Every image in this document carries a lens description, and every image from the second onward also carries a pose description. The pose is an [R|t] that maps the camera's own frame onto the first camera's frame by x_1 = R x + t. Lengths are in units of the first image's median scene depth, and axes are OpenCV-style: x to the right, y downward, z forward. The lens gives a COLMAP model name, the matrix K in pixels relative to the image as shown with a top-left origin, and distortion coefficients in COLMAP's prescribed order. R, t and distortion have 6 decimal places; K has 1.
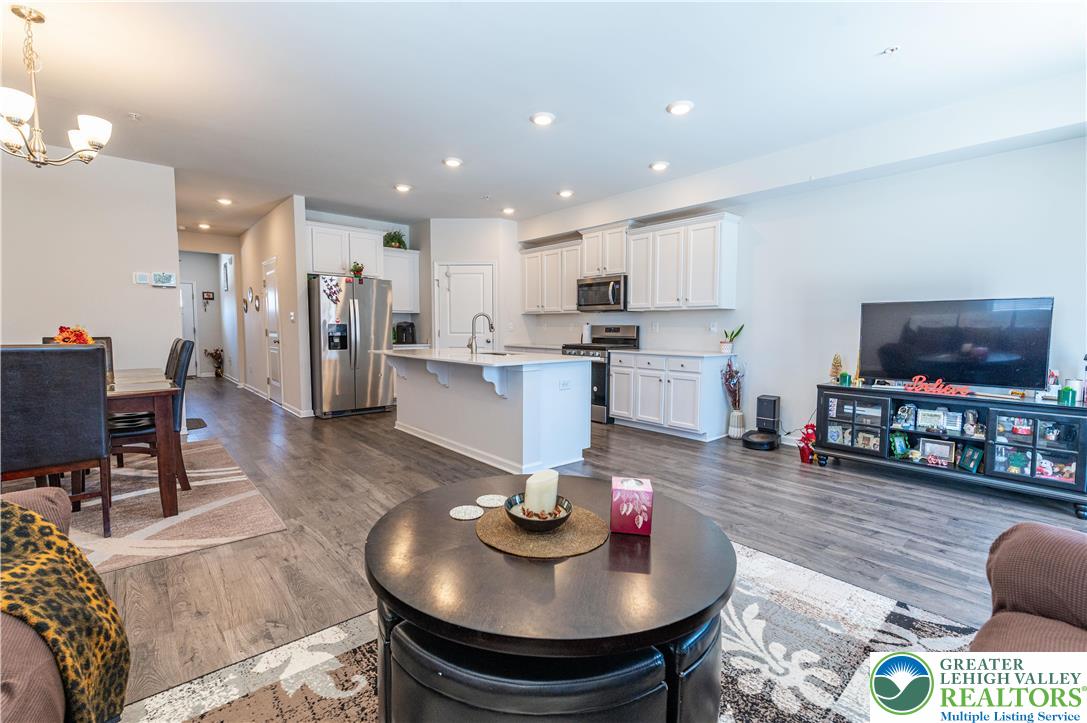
lens RADIAL K [[472.2, 0, 546.5], [0, 472.2, 358.1], [0, 0, 1]] dist [0.000633, 0.000015]
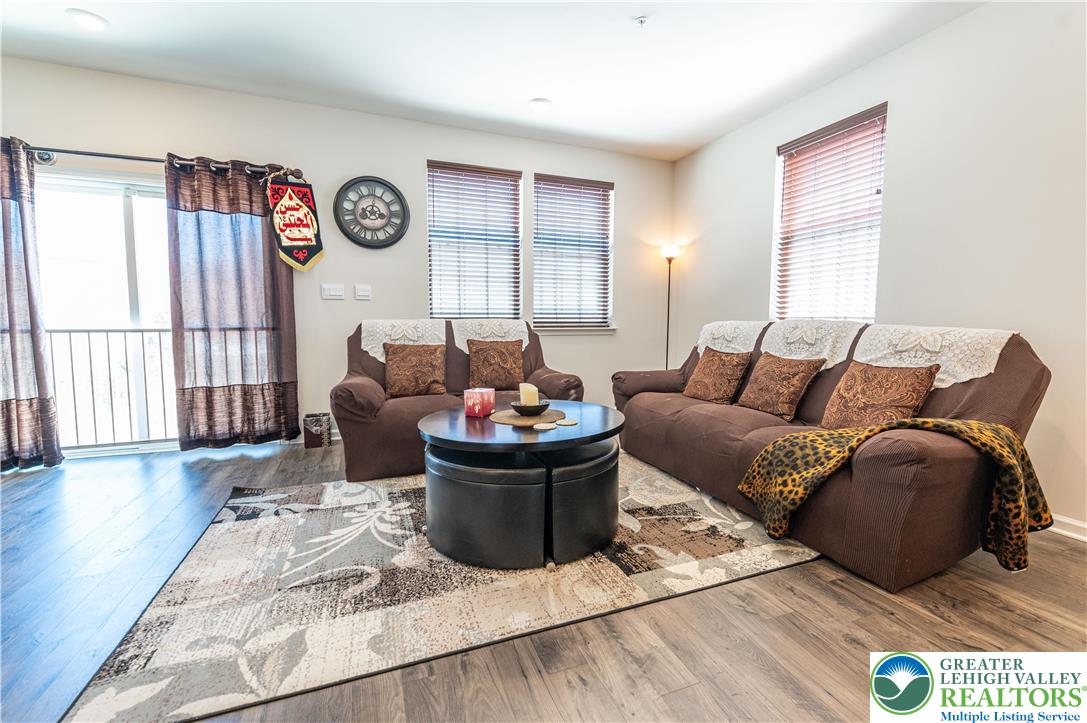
lens RADIAL K [[468.2, 0, 556.6], [0, 468.2, 357.1], [0, 0, 1]] dist [-0.001341, -0.000540]
pose [[-0.943660, -0.039040, 0.328605, -0.166279], [0.008429, 0.989859, 0.141806, -0.024855], [-0.330808, 0.136586, -0.933761, 0.635934]]
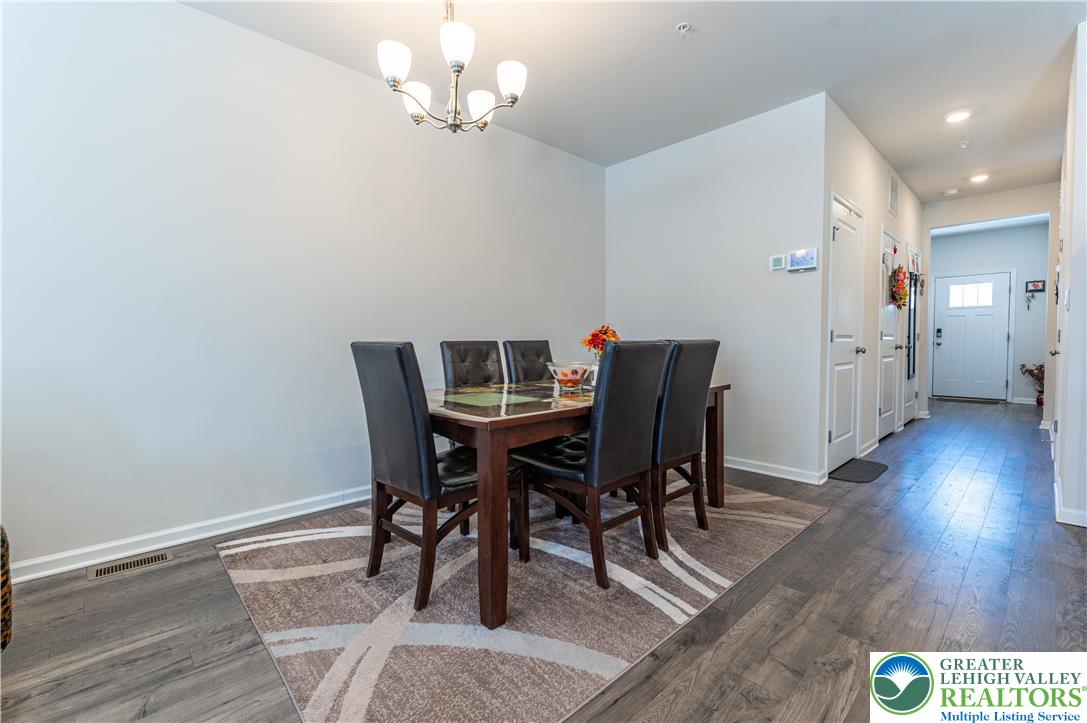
lens RADIAL K [[466.6, 0, 546.7], [0, 466.6, 360.4], [0, 0, 1]] dist [0.001466, 0.000199]
pose [[0.029391, 0.036791, -0.998891, -0.102653], [-0.055197, 0.997857, 0.035129, -0.017362], [0.998043, 0.054103, 0.031358, 0.530990]]
